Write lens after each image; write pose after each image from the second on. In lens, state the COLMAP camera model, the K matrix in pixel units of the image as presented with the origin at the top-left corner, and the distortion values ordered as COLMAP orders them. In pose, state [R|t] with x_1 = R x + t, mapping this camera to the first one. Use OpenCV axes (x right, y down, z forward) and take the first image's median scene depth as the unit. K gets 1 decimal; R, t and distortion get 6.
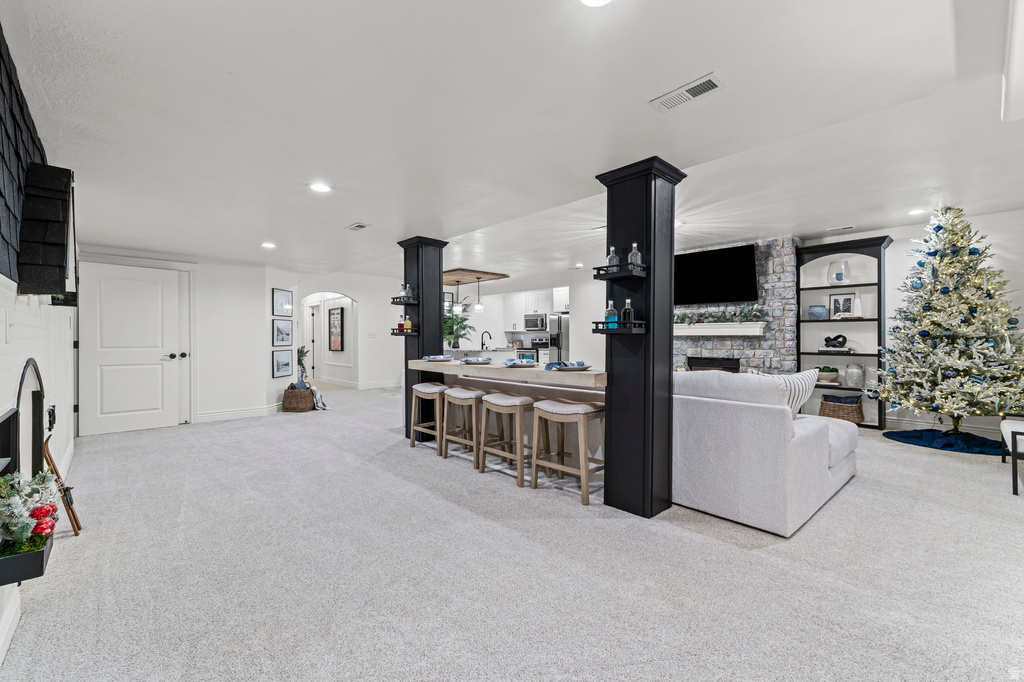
lens RADIAL K [[432.7, 0, 522.8], [0, 432.7, 343.7], [0, 0, 1]] dist [0.005536, -0.000407]
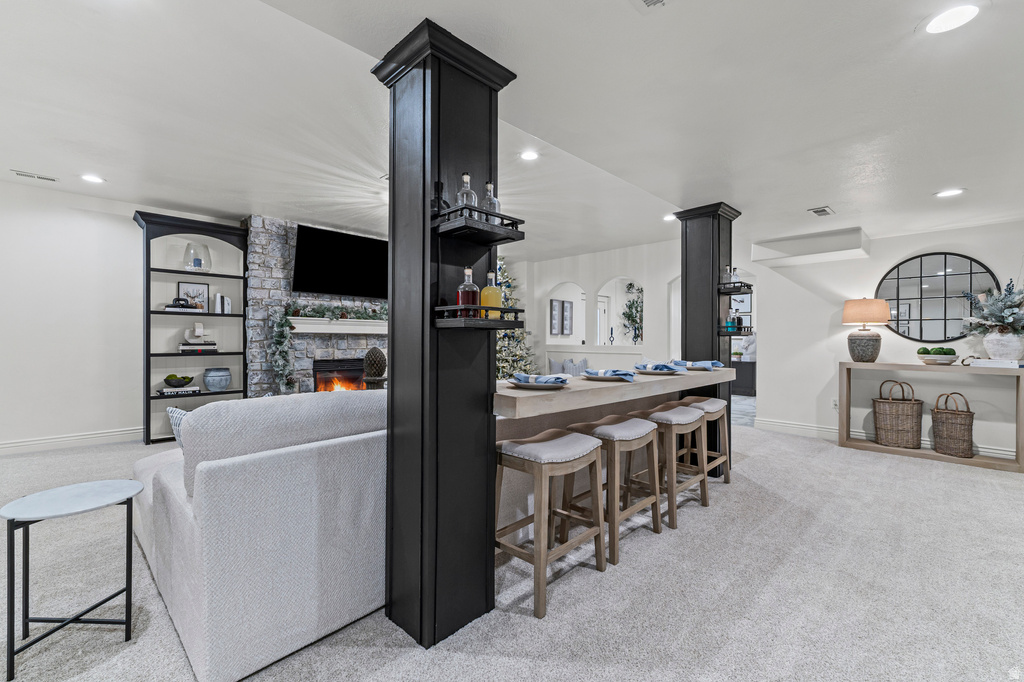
lens RADIAL K [[432.7, 0, 520.5], [0, 432.7, 344.5], [0, 0, 1]] dist [0.005536, -0.000407]
pose [[-0.035897, -0.030234, 0.998898, -0.703122], [-0.008075, 0.999518, 0.029962, -0.040585], [-0.999323, -0.006991, -0.036124, 1.084348]]
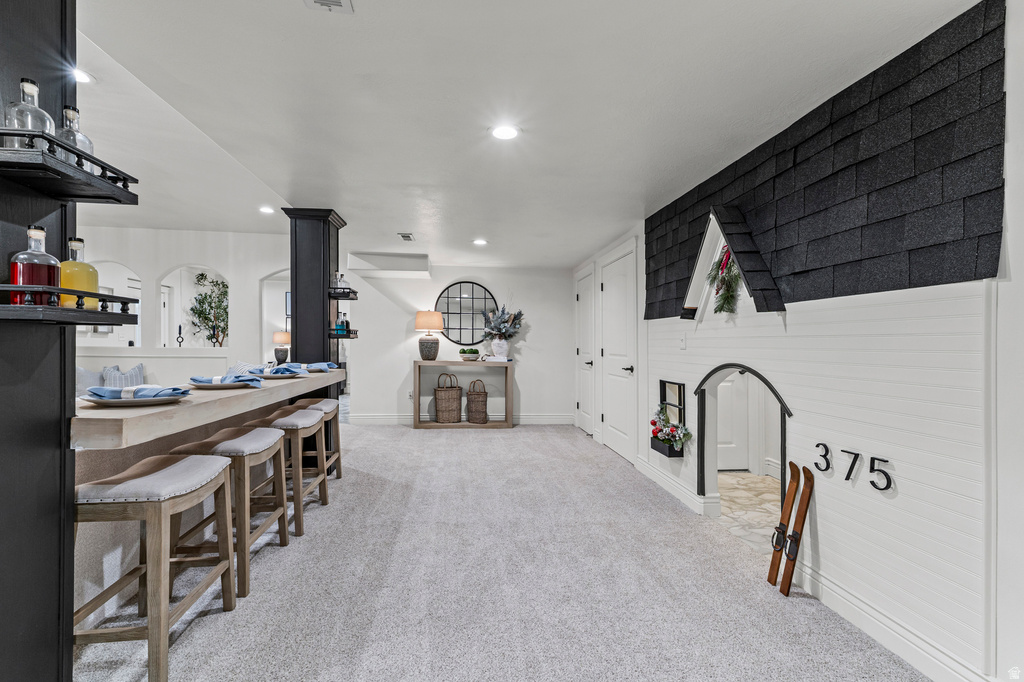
lens RADIAL K [[432.7, 0, 512.5], [0, 432.7, 344.9], [0, 0, 1]] dist [0.005536, -0.000407]
pose [[-0.802417, -0.028252, 0.596095, -0.689182], [-0.028918, 0.999546, 0.008447, -0.039505], [-0.596063, -0.010459, -0.802869, 1.147629]]
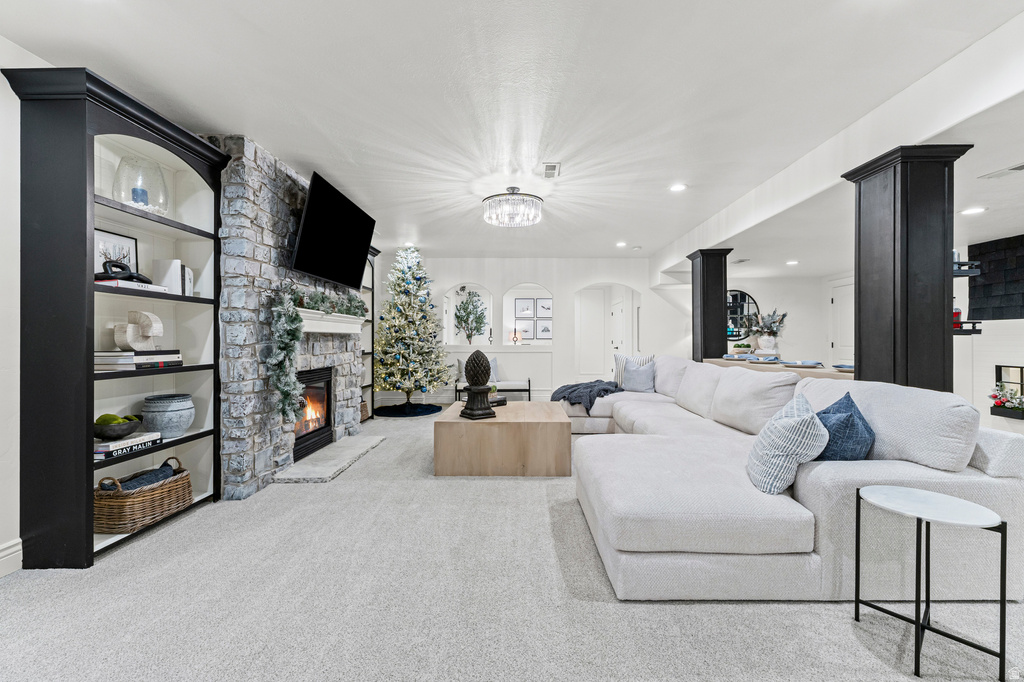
lens RADIAL K [[432.7, 0, 513.3], [0, 432.7, 338.9], [0, 0, 1]] dist [0.005536, -0.000407]
pose [[-0.716819, -0.015968, 0.697077, -0.295284], [-0.014784, 0.999861, 0.007701, -0.030176], [-0.697103, -0.004785, -0.716955, 2.012773]]
